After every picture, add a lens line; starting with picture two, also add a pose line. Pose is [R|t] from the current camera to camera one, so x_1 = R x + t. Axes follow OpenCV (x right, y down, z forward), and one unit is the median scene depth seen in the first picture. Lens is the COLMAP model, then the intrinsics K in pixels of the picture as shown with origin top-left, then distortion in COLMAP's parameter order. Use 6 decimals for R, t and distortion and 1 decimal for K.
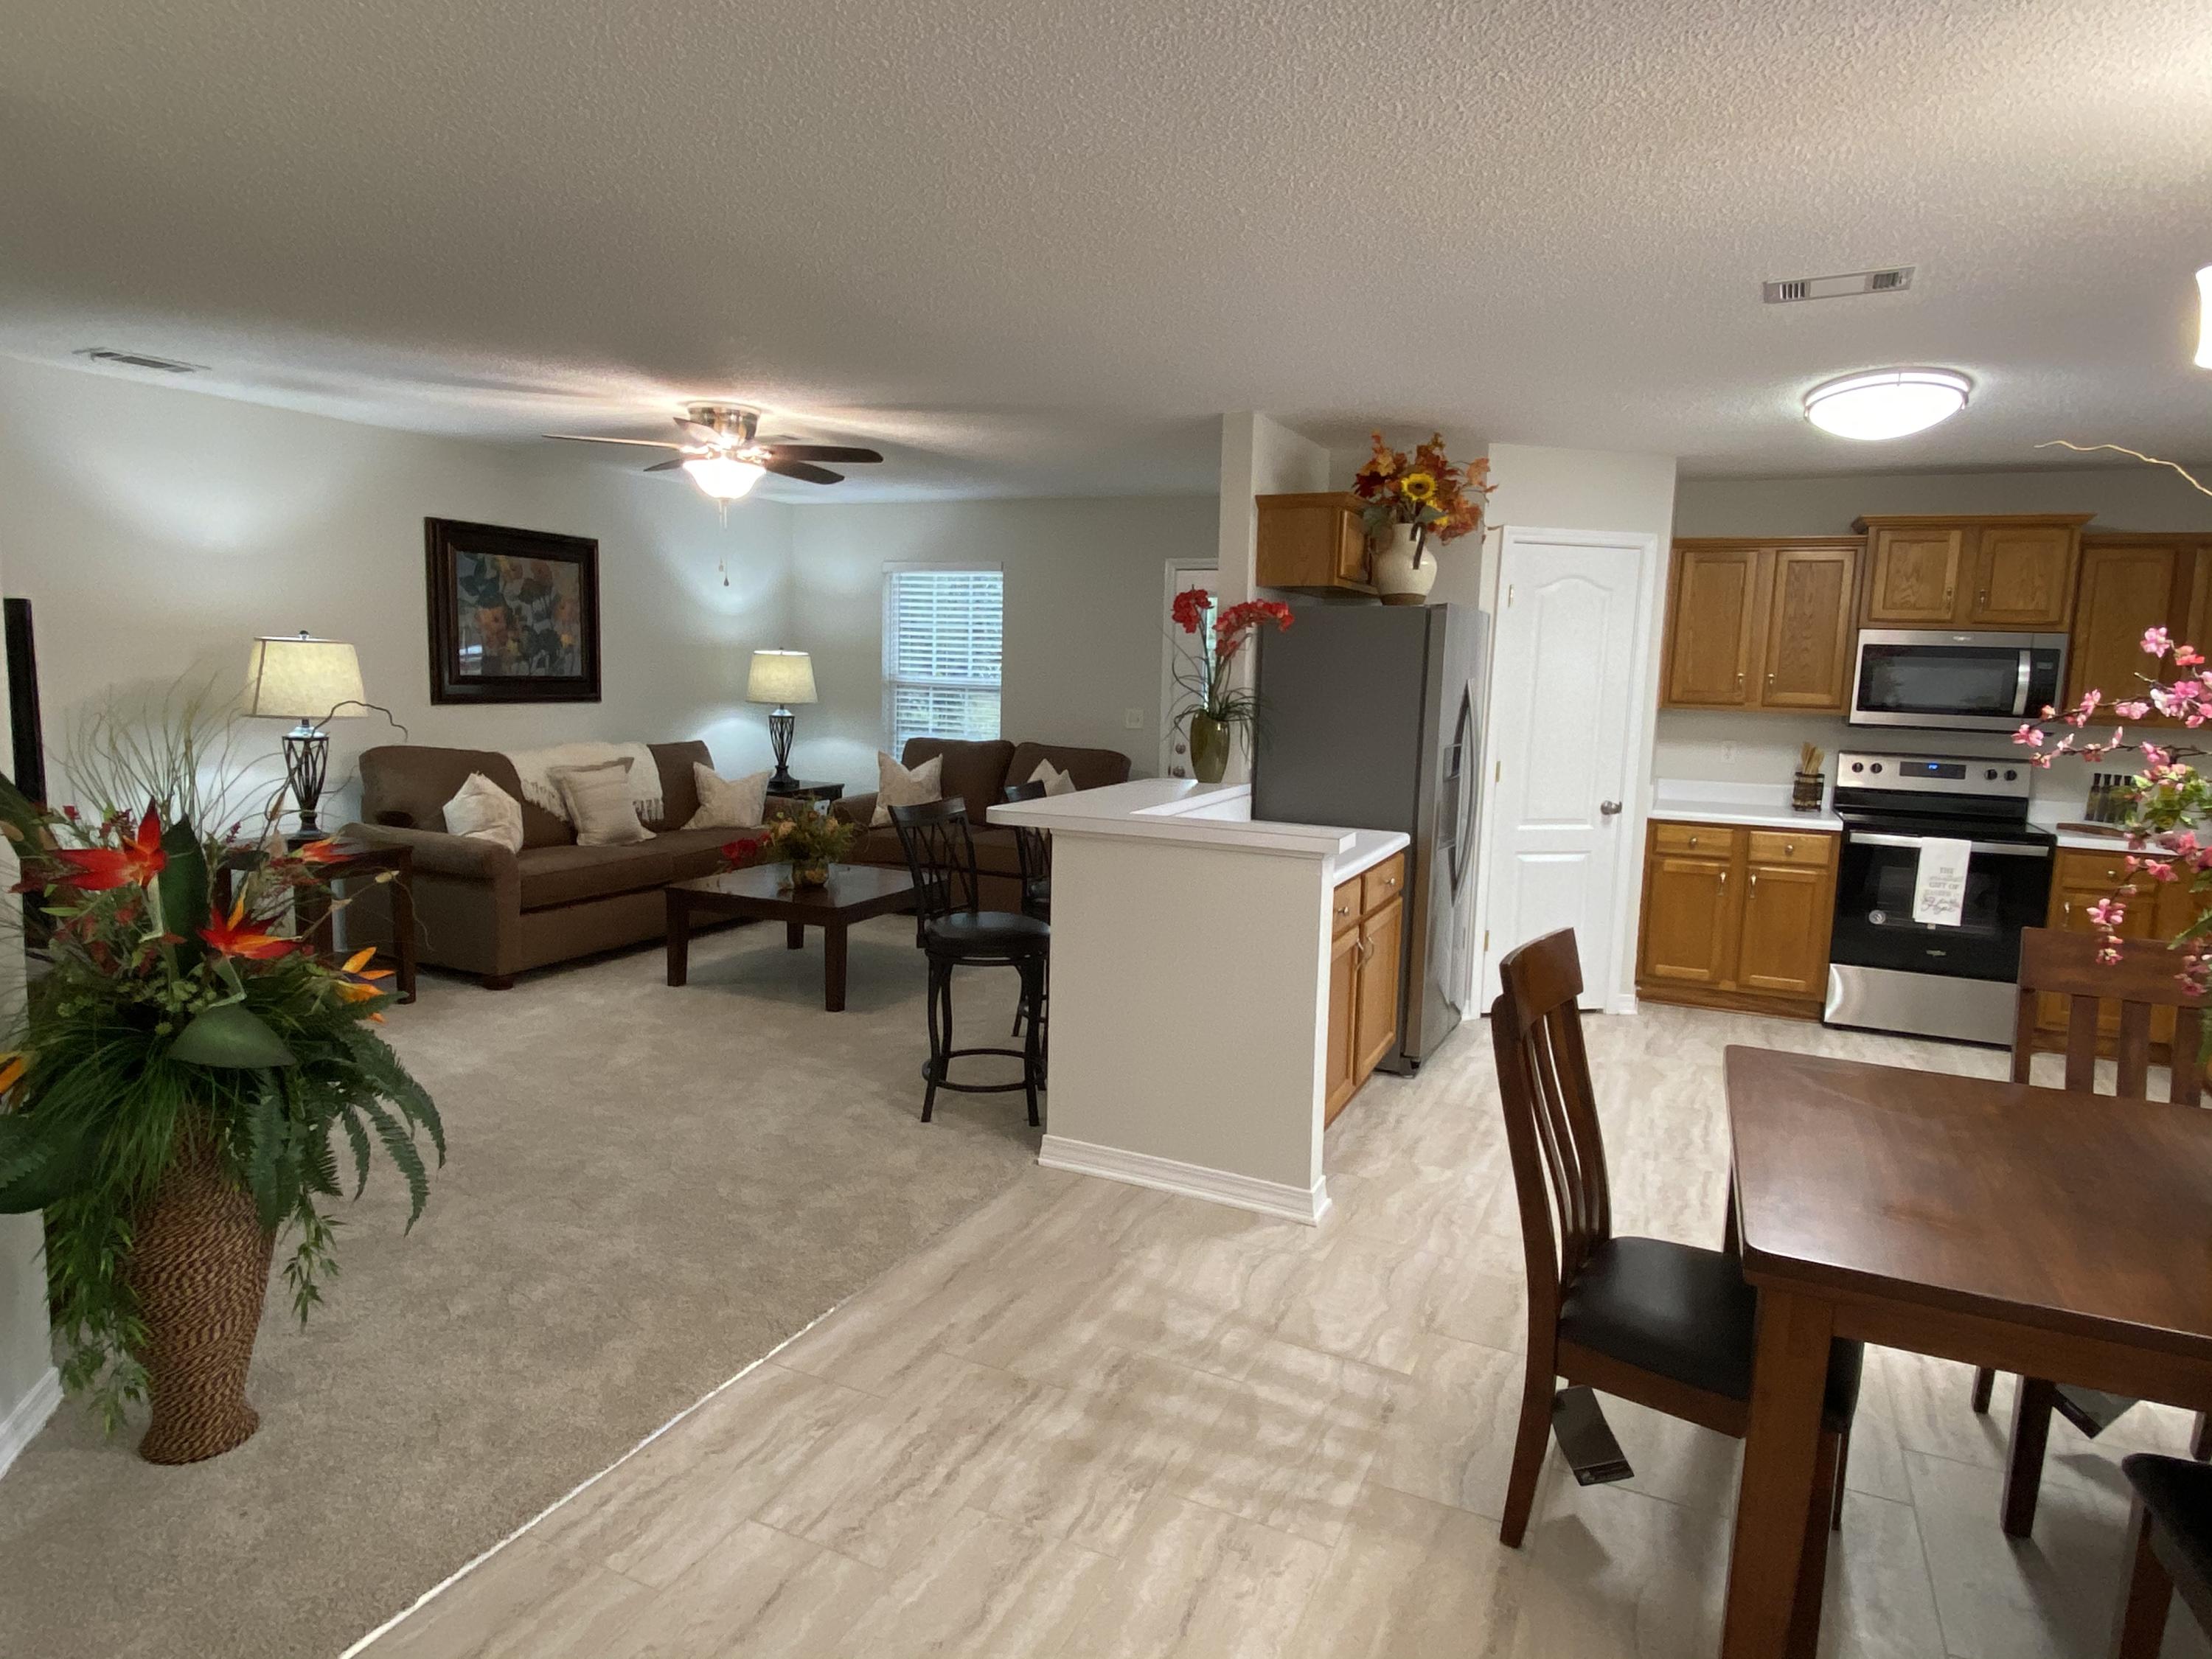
lens RADIAL K [[1285.5, 0, 1107.9], [0, 1285.5, 834.2], [0, 0, 1]] dist [0.015058, -0.021006]
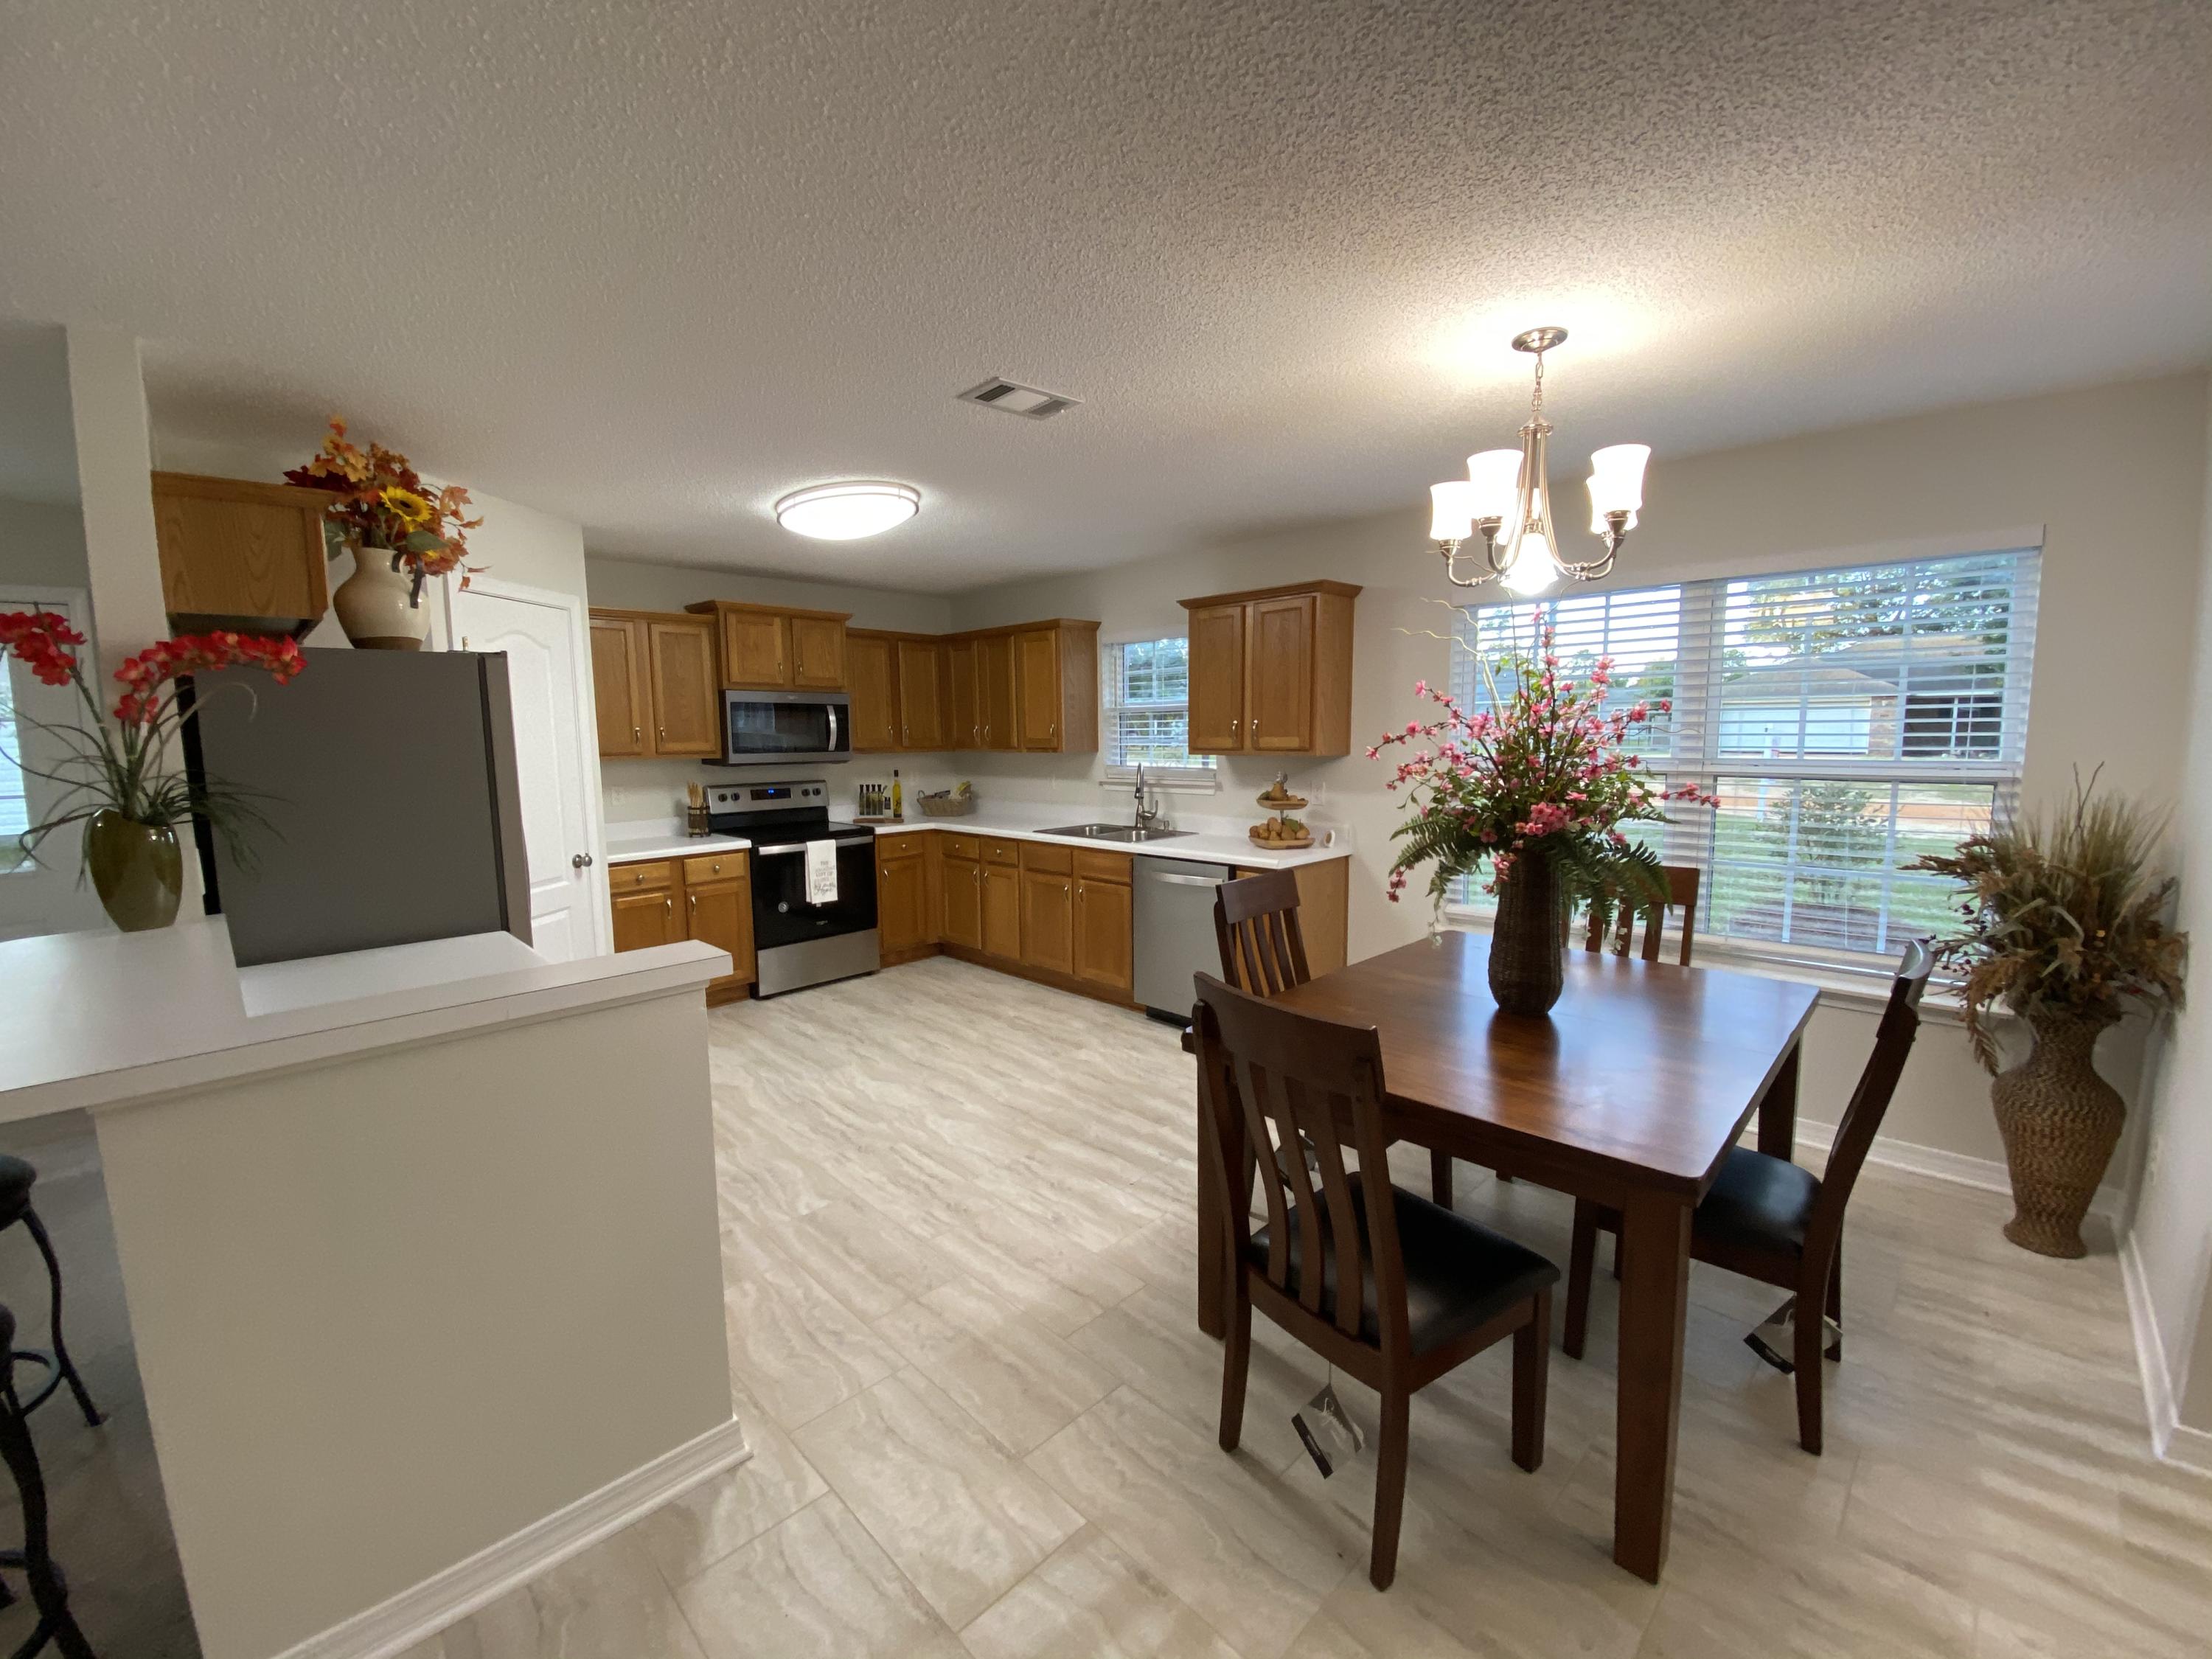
lens RADIAL K [[892.1, 0, 1099.9], [0, 892.1, 827.1], [0, 0, 1]] dist [-0.002449, -0.008118]
pose [[0.339787, -0.134958, 0.930769, -0.159033], [0.150449, 0.984706, 0.087856, -0.058616], [-0.928391, 0.110181, 0.354895, 0.447087]]
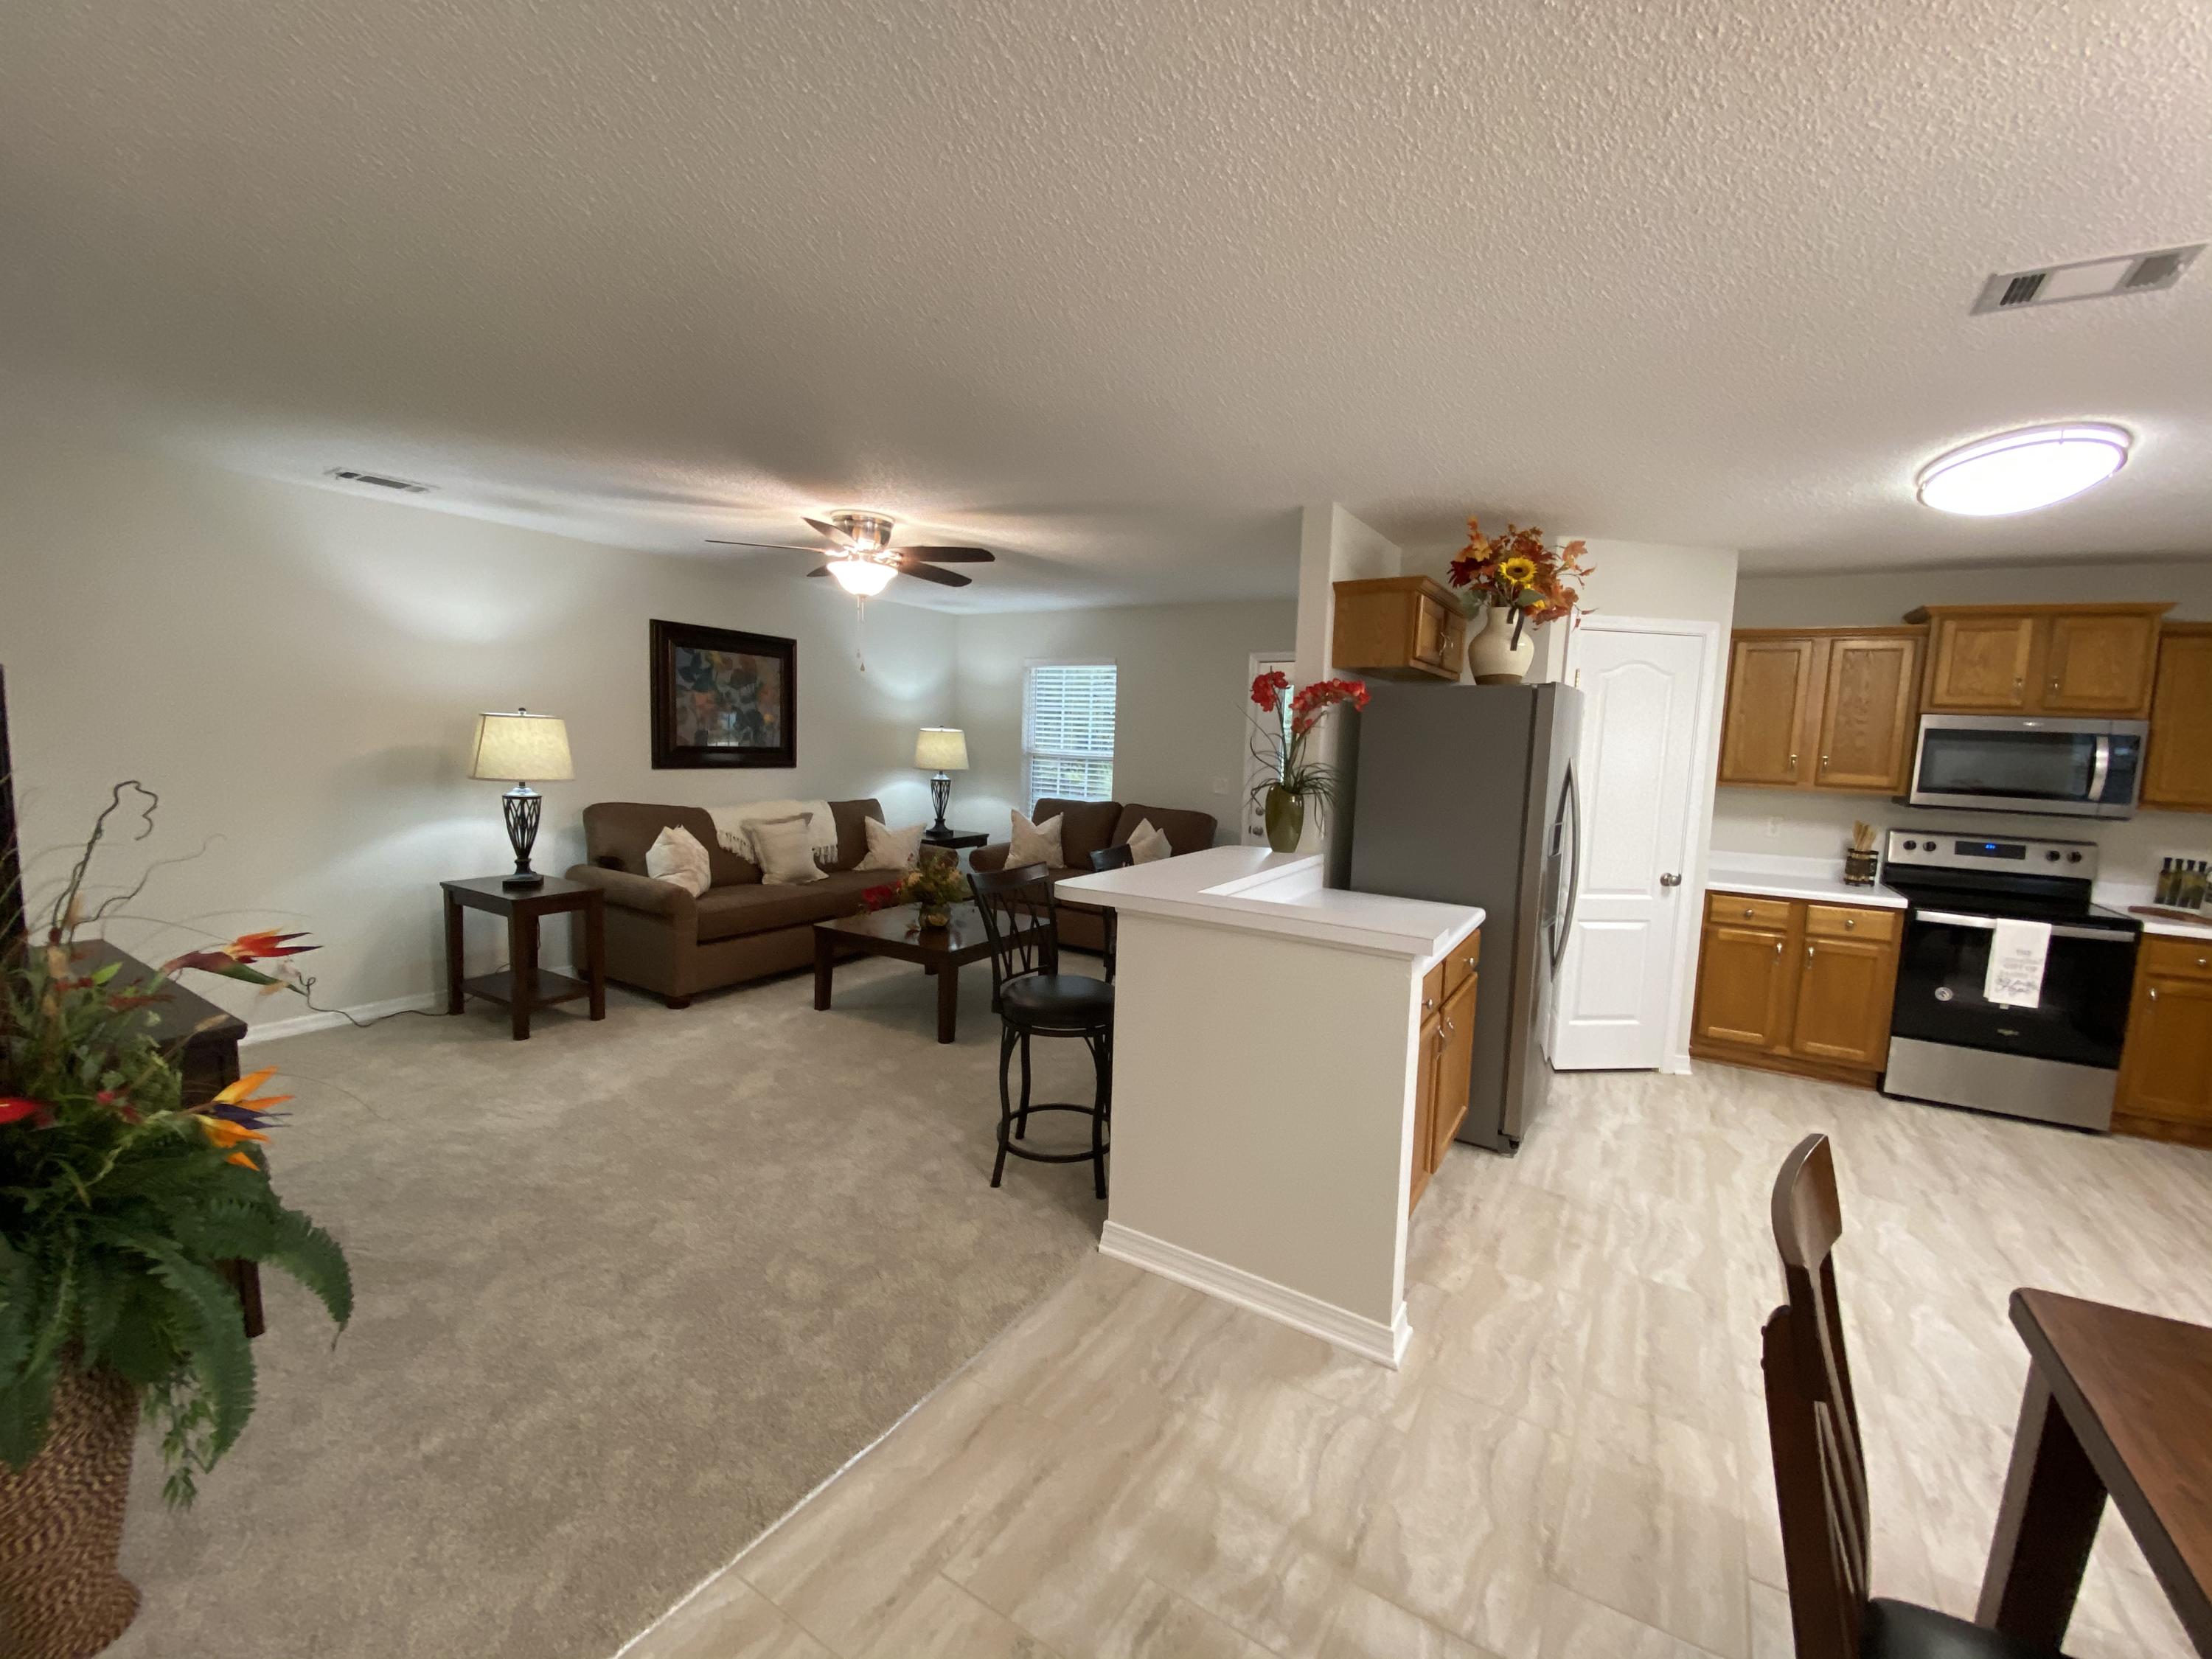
lens RADIAL K [[892.1, 0, 1107.9], [0, 892.1, 826.3], [0, 0, 1]] dist [-0.002449, -0.008118]
pose [[0.992715, 0.019538, -0.118891, 0.022267], [-0.023783, 0.999125, -0.034392, -0.035182], [0.118115, 0.036969, 0.992311, 0.269339]]
